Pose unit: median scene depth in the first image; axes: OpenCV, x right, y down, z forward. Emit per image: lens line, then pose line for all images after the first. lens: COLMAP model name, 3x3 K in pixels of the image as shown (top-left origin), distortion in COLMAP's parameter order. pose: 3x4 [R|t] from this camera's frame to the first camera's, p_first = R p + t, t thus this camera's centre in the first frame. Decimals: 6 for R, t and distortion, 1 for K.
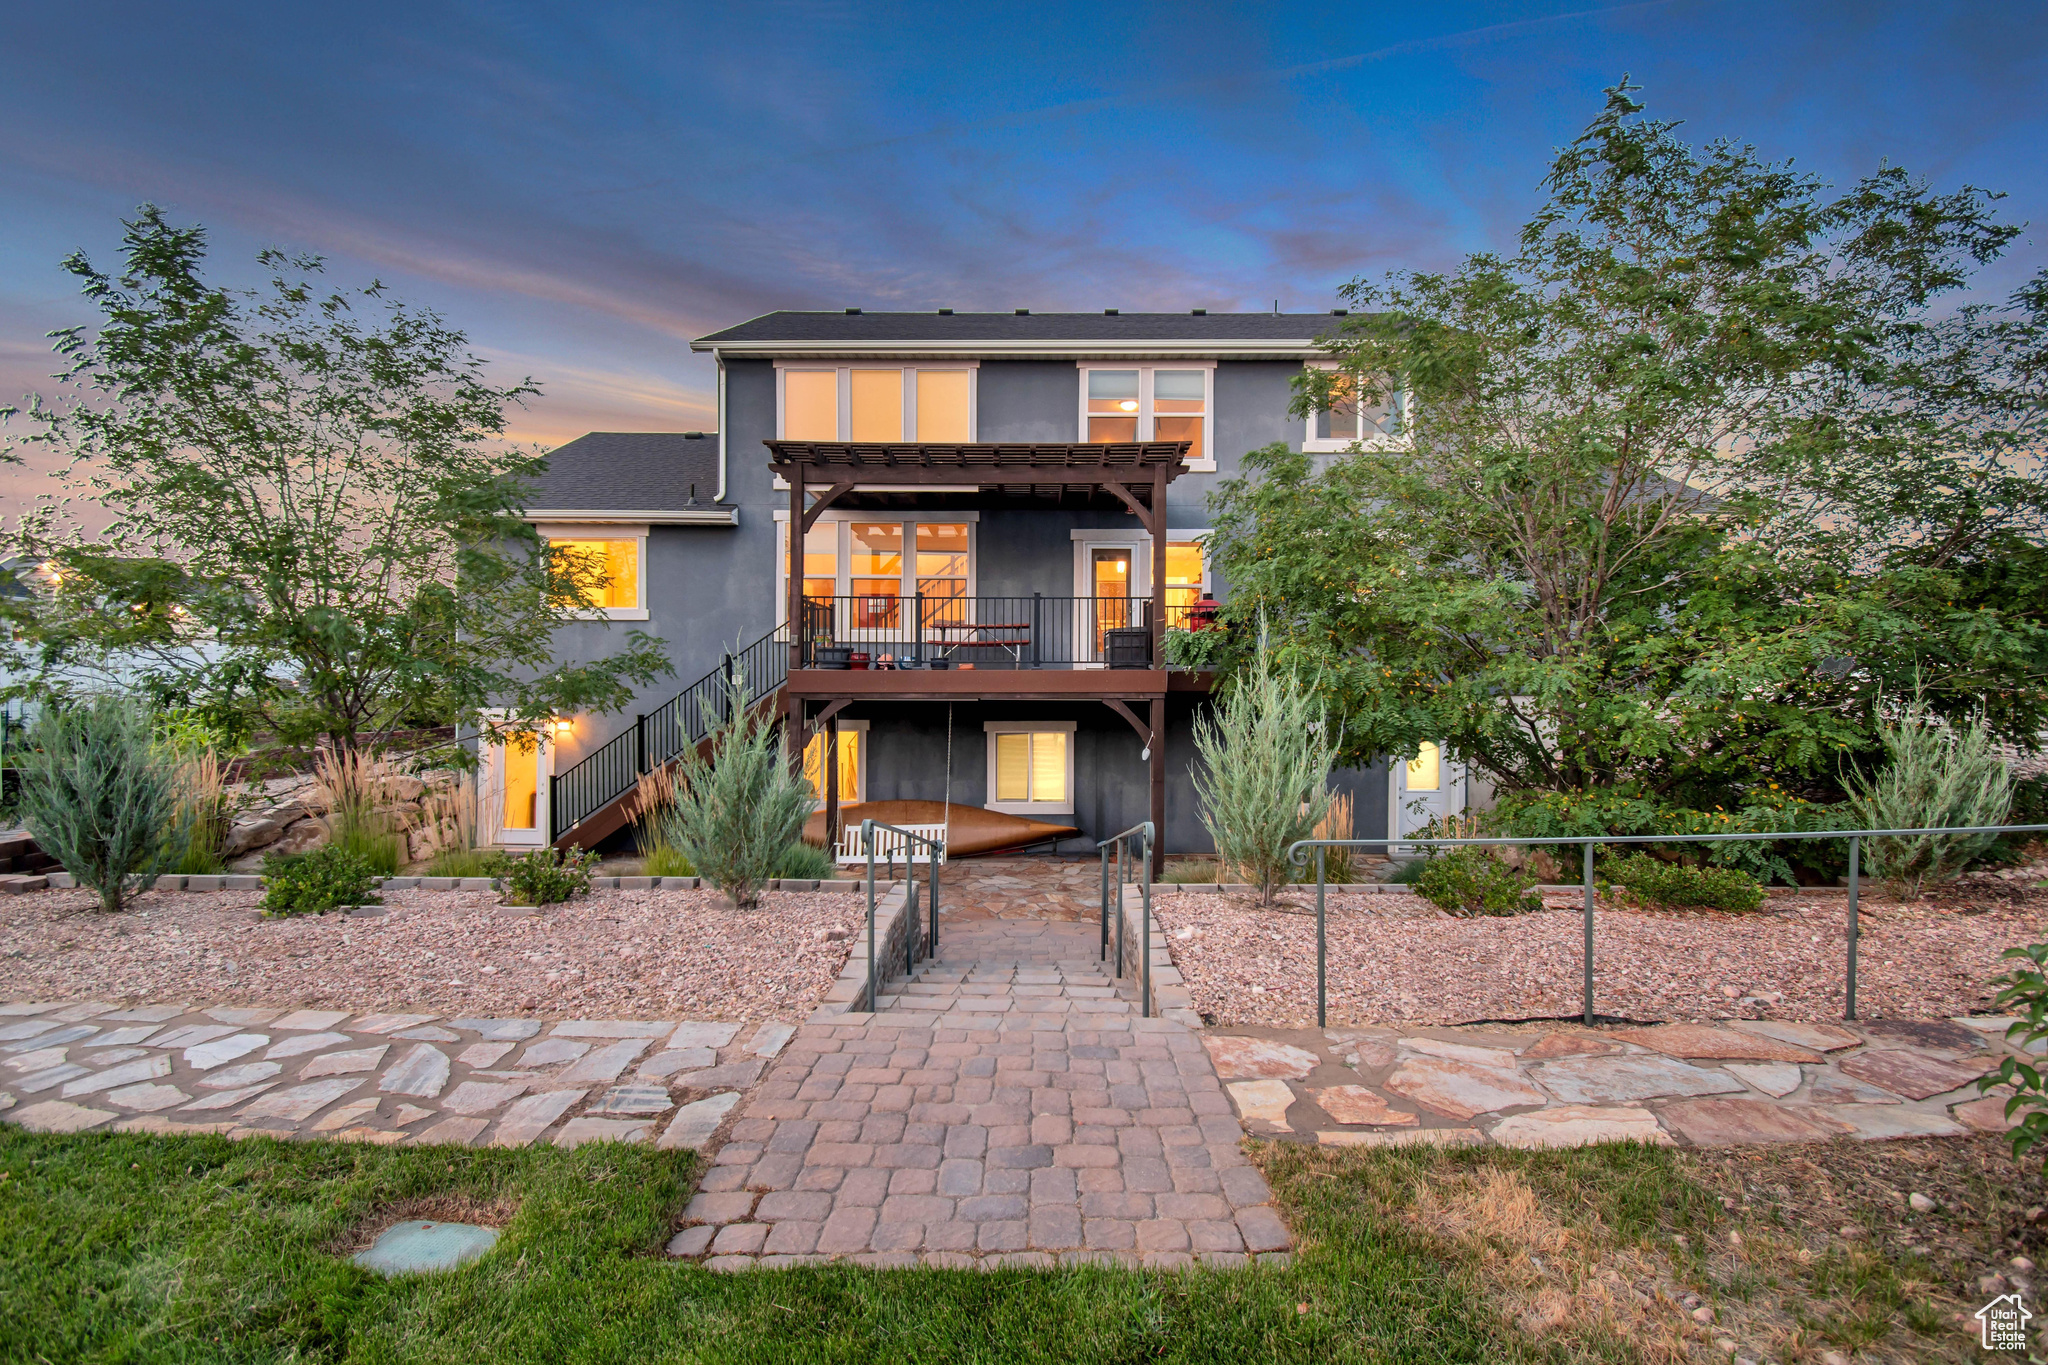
lens RADIAL K [[928.4, 0, 1051.1], [0, 928.4, 684.8], [0, 0, 1]] dist [0.013898, -0.023540]
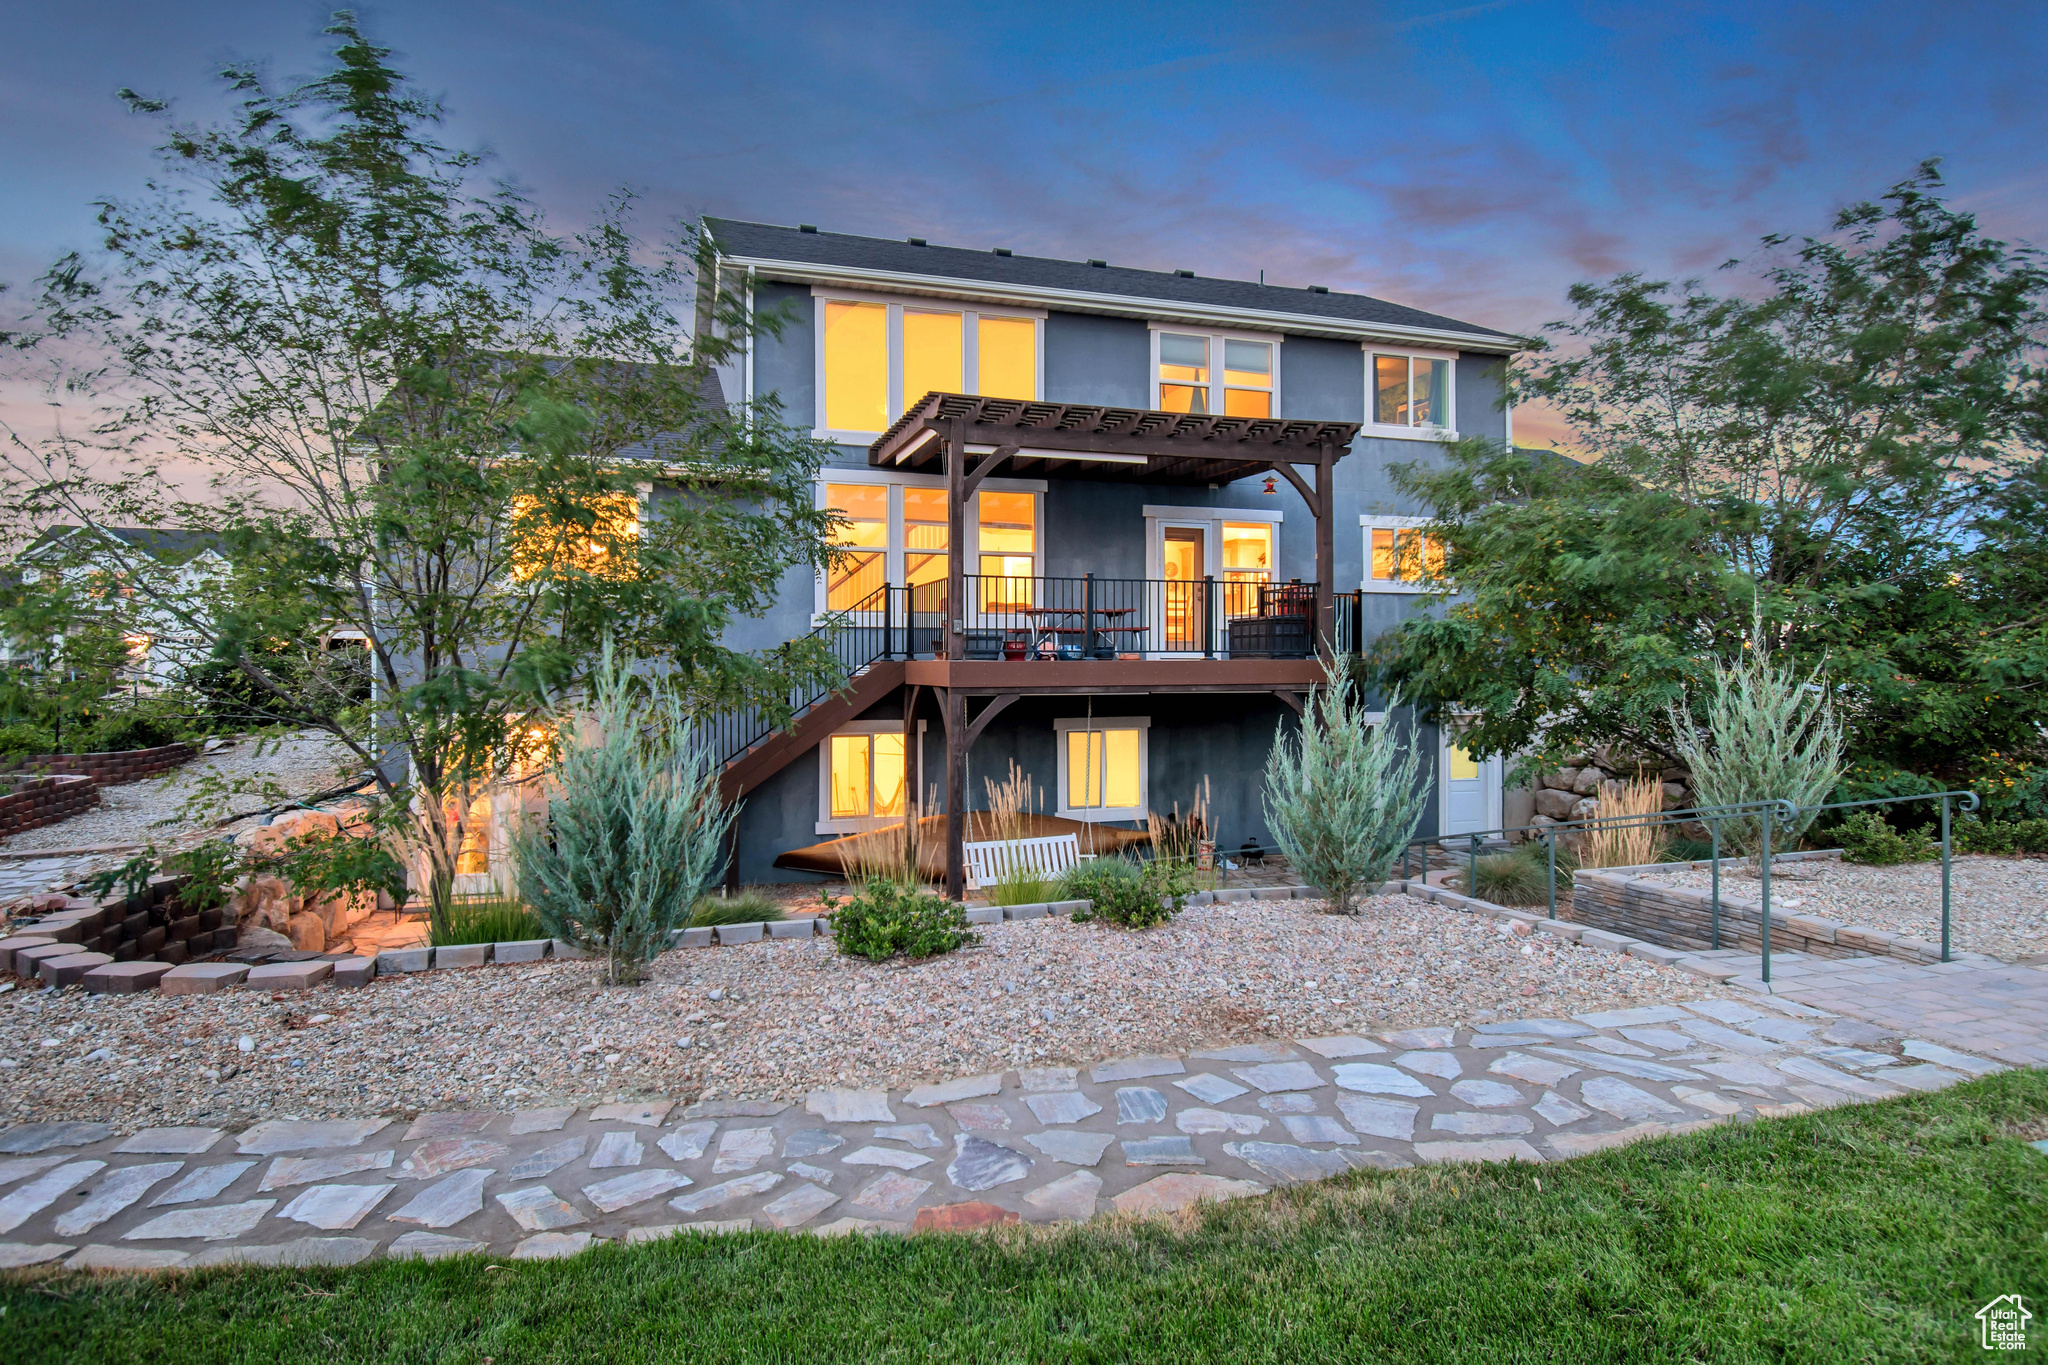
lens RADIAL K [[1104.6, 0, 996.4], [0, 1104.6, 656.5], [0, 0, 1]] dist [0.022797, -0.033675]
pose [[0.951861, -0.001629, 0.306527, -1.018861], [0.007431, 0.999815, -0.017764, -0.002963], [-0.306441, 0.019187, 0.951696, 0.041266]]
